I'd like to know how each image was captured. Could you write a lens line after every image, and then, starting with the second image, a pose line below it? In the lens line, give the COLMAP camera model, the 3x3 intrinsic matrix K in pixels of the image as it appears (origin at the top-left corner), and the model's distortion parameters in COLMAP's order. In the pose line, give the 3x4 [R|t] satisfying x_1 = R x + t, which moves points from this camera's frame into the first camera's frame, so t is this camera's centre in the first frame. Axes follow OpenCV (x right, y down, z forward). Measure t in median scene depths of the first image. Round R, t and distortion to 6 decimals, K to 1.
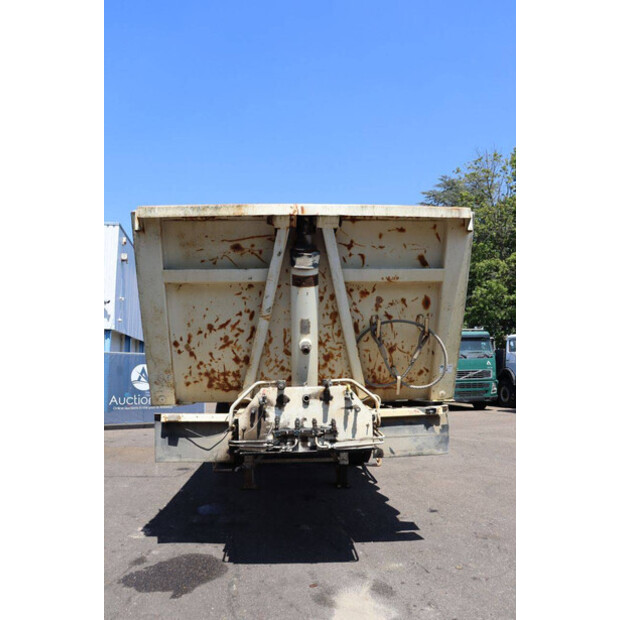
lens RADIAL K [[518.1, 0, 310.1], [0, 518.1, 298.1], [0, 0, 1]] dist [-0.128997, 0.001183]
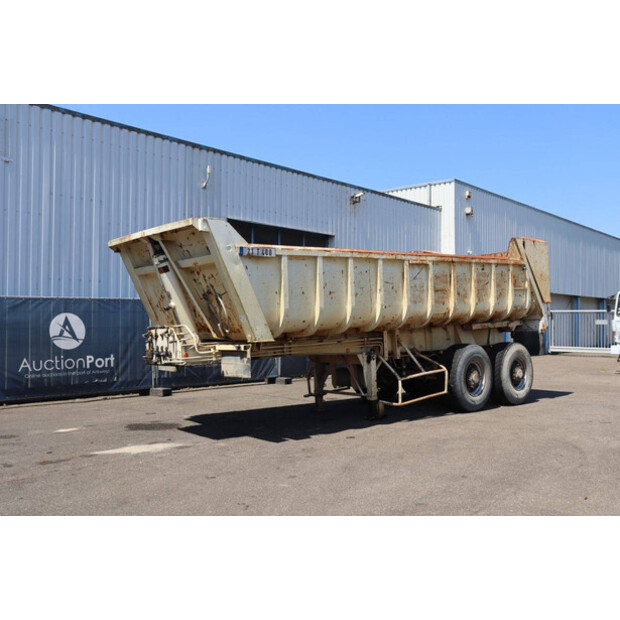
lens RADIAL K [[586.4, 0, 310.0], [0, 586.4, 310.0], [0, 0, 1]] dist [0.001478, 0.003228]
pose [[0.612008, -0.014495, -0.790718, 1.767351], [0.107203, 0.992124, 0.064787, 0.024706], [0.783552, -0.124417, 0.608742, 0.141160]]
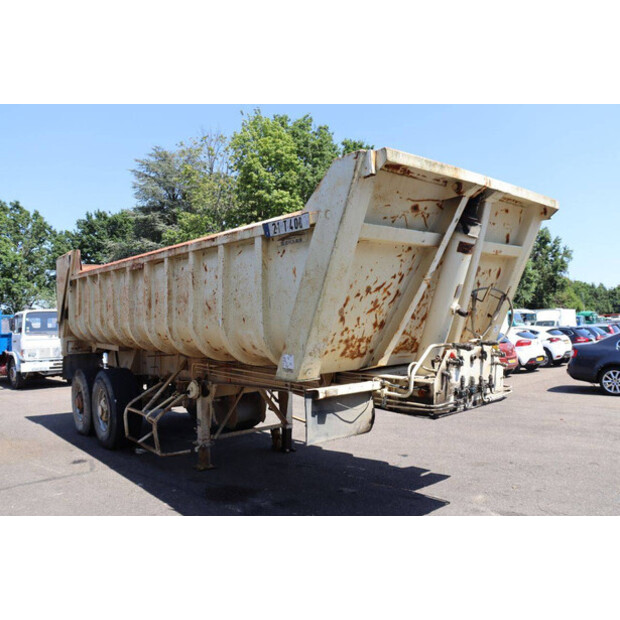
lens RADIAL K [[497.4, 0, 311.1], [0, 497.4, 295.4], [0, 0, 1]] dist [-0.130869, 0.003925]
pose [[0.811908, 0.018040, 0.583507, -0.794528], [-0.050832, 0.997911, 0.039878, 0.036410], [-0.581568, -0.062038, 0.811129, 0.337853]]
